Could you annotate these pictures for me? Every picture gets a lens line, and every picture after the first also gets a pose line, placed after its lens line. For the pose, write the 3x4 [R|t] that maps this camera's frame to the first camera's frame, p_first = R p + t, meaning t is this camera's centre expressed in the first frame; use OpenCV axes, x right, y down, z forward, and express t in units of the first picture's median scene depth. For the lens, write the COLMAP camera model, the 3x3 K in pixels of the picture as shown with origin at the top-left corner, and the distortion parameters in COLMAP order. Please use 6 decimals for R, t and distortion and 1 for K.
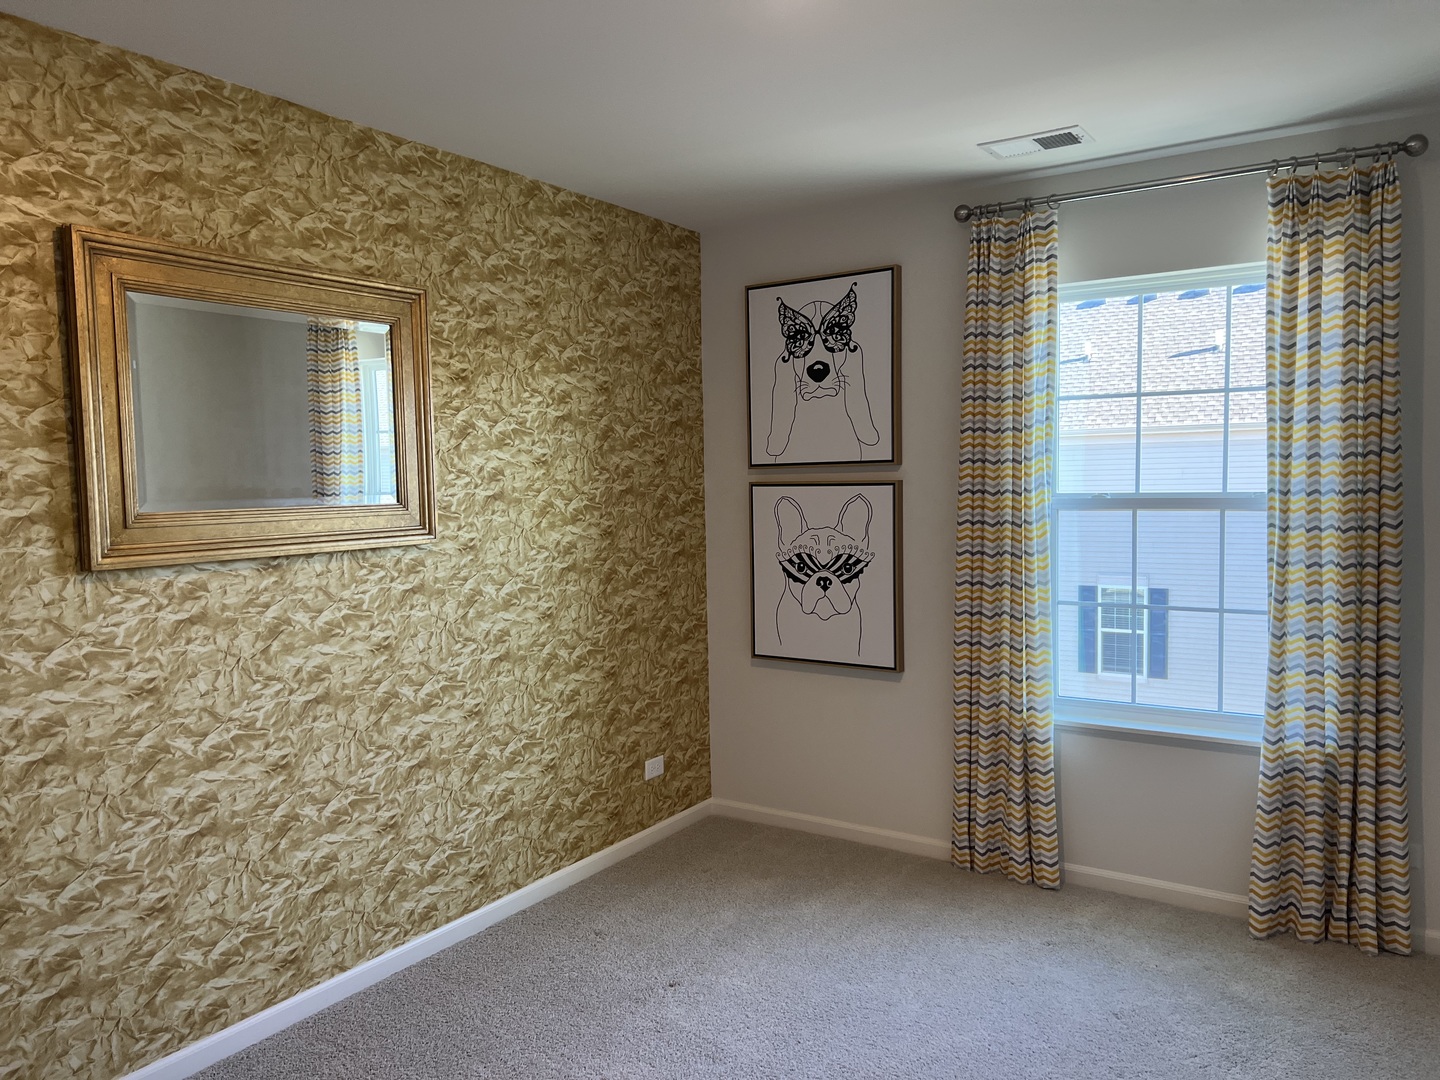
lens RADIAL K [[1092.4, 0, 715.6], [0, 1092.4, 541.1], [0, 0, 1]] dist [0.056828, -0.075692]
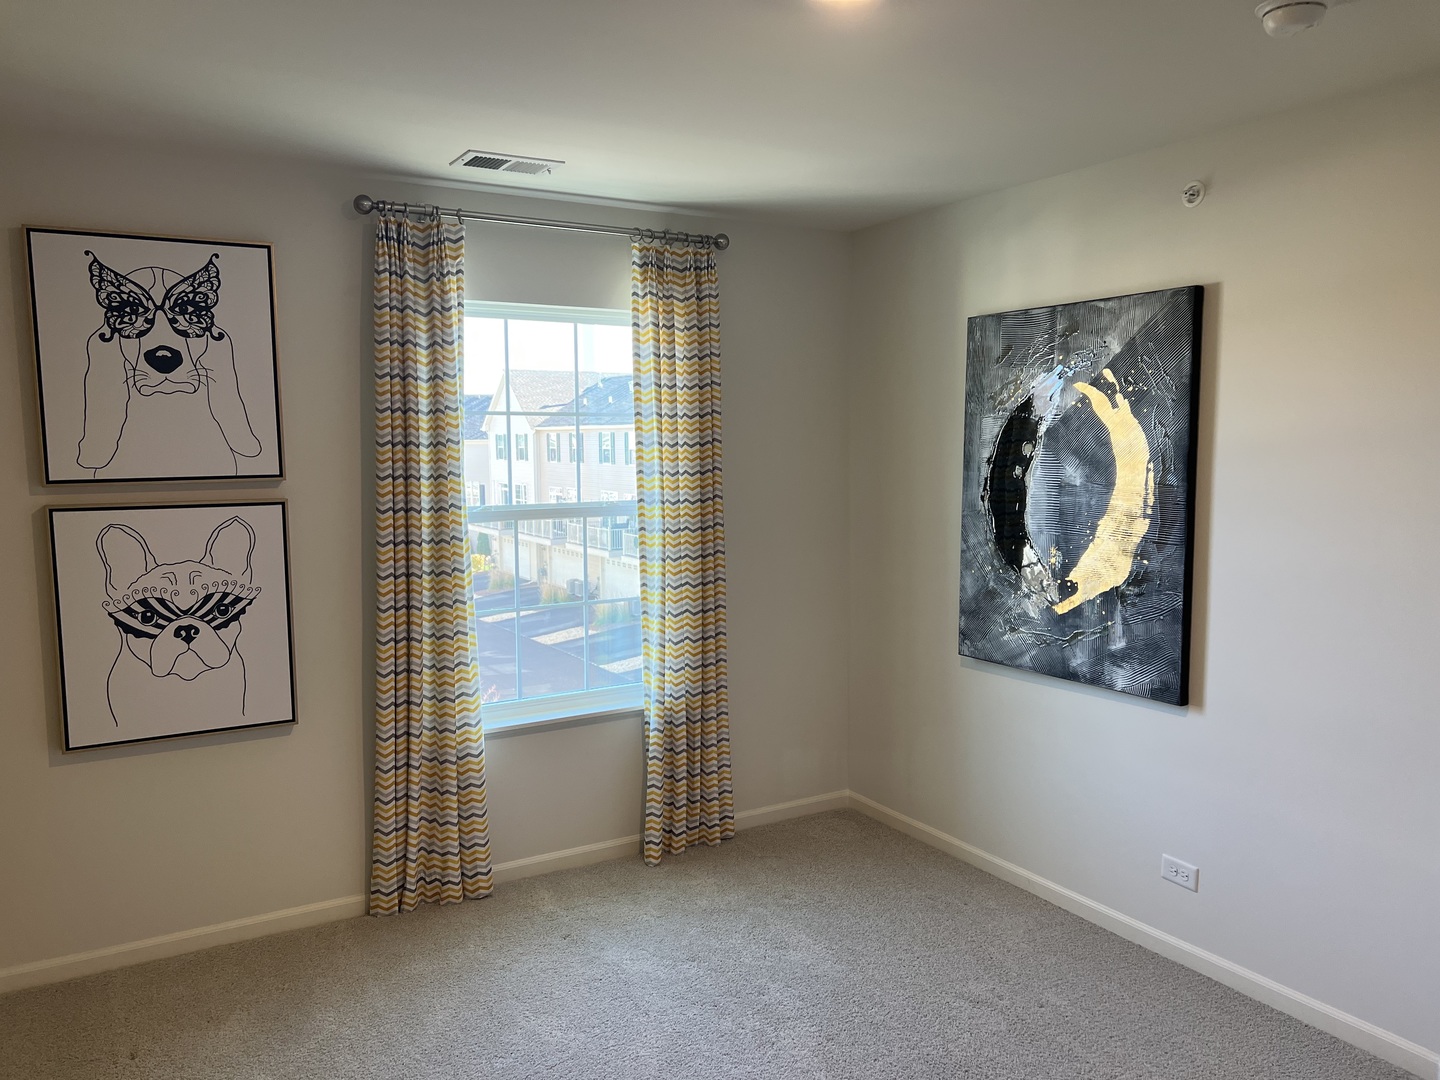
lens RADIAL K [[1092.4, 0, 720.0], [0, 1092.4, 545.4], [0, 0, 1]] dist [0.056828, -0.075692]
pose [[0.428586, -0.070333, 0.900759, -0.446742], [0.057541, 0.997066, 0.050475, -0.042117], [-0.901667, 0.030197, 0.431376, 0.321417]]
